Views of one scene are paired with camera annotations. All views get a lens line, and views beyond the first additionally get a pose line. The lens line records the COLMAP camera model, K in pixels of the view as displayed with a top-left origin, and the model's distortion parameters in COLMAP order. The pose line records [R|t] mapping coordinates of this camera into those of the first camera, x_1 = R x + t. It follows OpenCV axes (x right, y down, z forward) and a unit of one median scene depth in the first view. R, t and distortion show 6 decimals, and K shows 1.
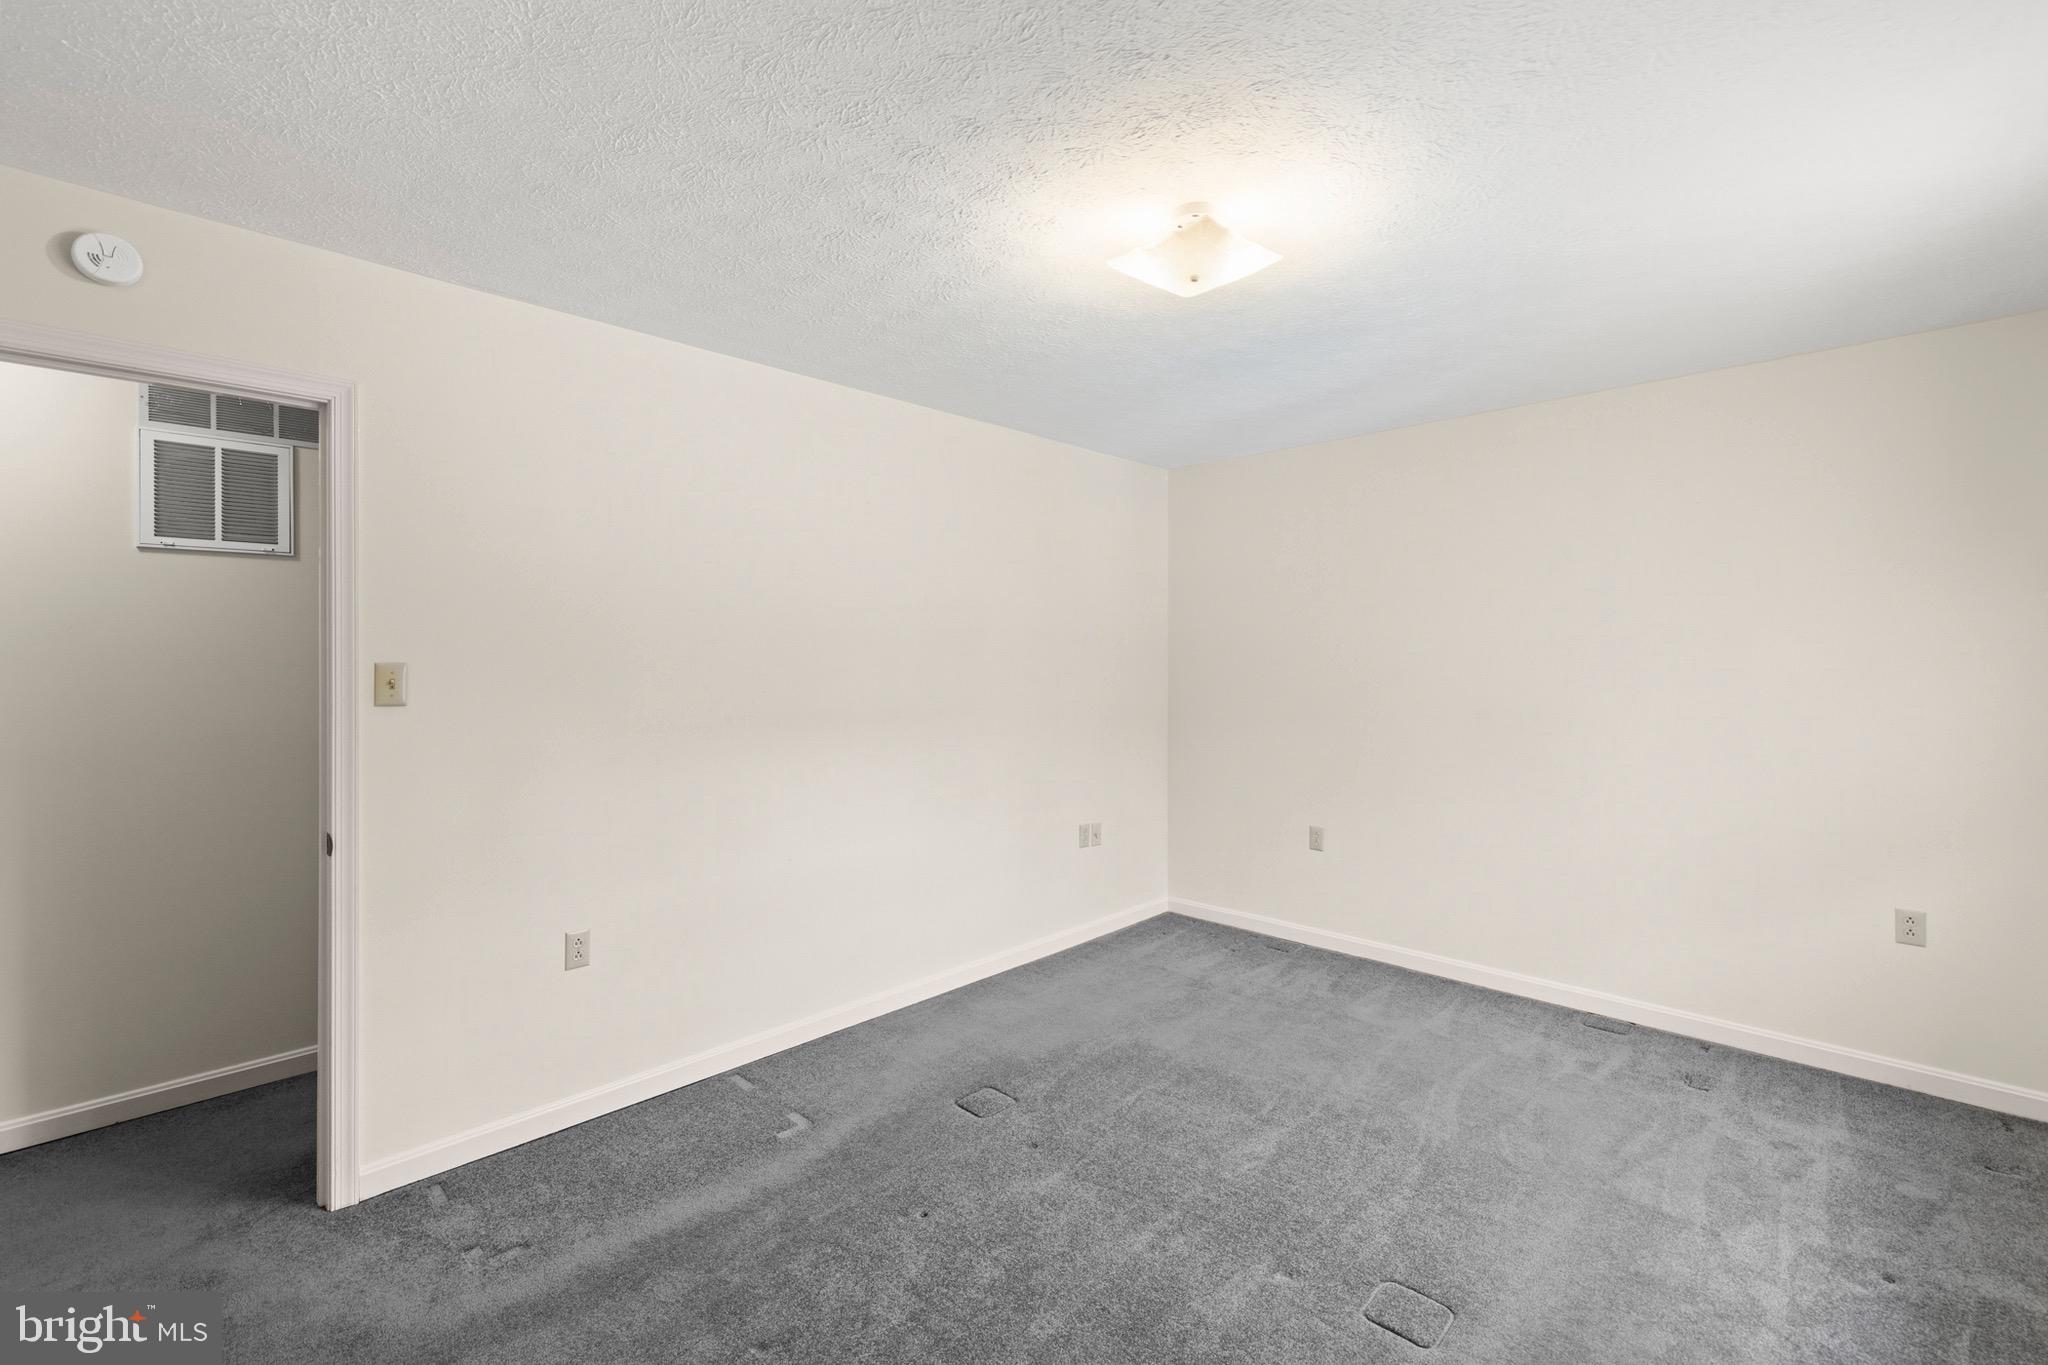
lens RADIAL K [[861.2, 0, 1013.9], [0, 861.2, 667.2], [0, 0, 1]] dist [0.006933, -0.000828]
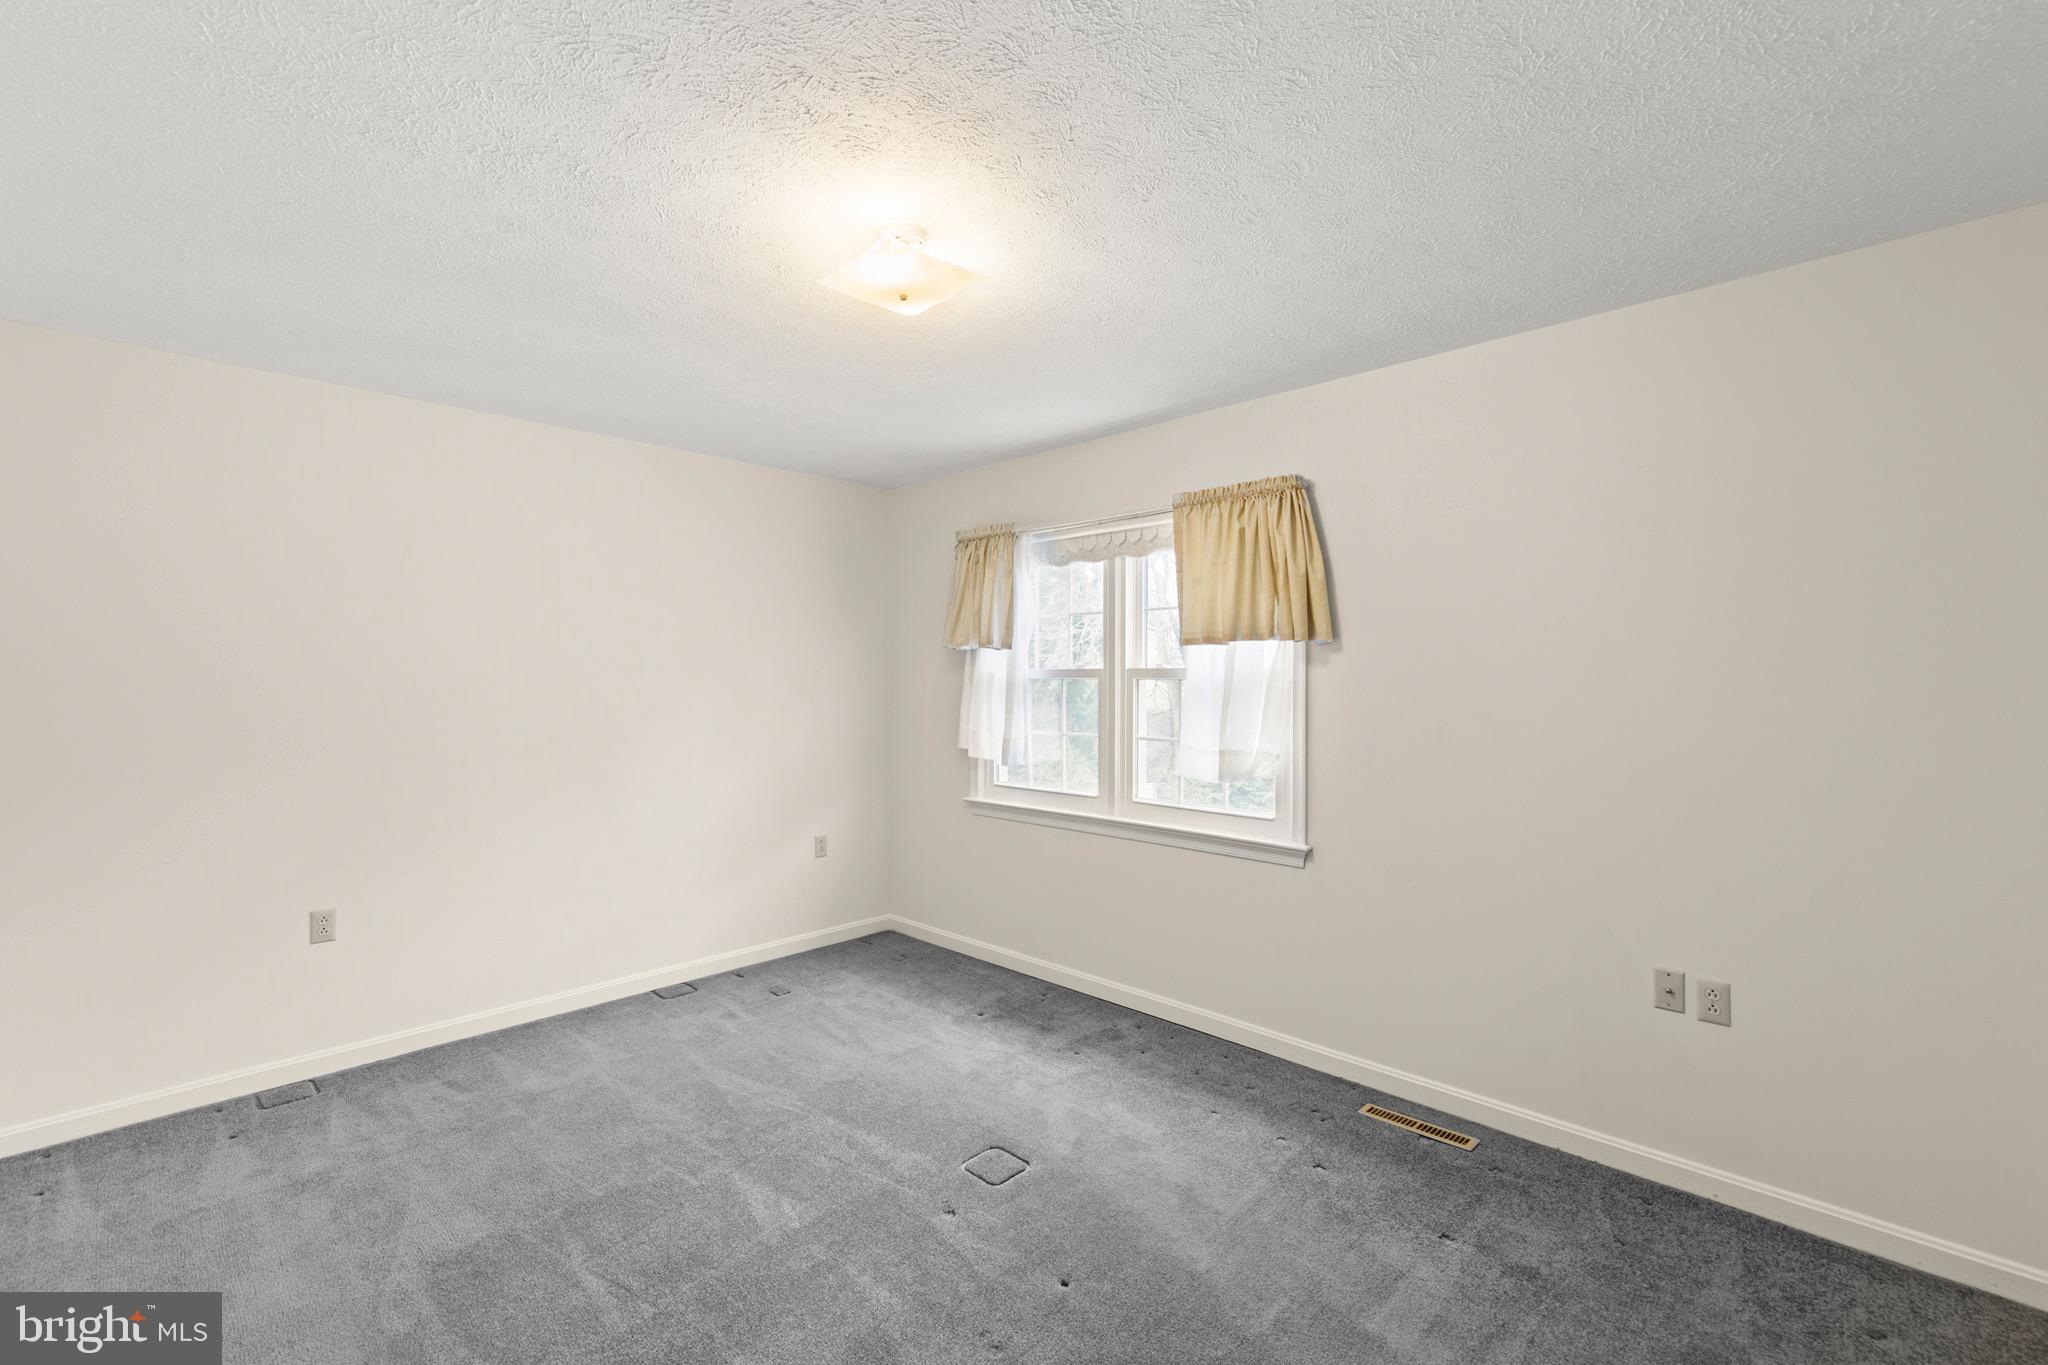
lens RADIAL K [[905.8, 0, 992.0], [0, 905.8, 681.6], [0, 0, 1]] dist [-0.001322, 0.000808]
pose [[-0.000065, 0.001576, 0.999999, -0.574544], [0.012032, 0.999926, -0.001576, 0.002339], [-0.999928, 0.012032, -0.000084, 0.609751]]
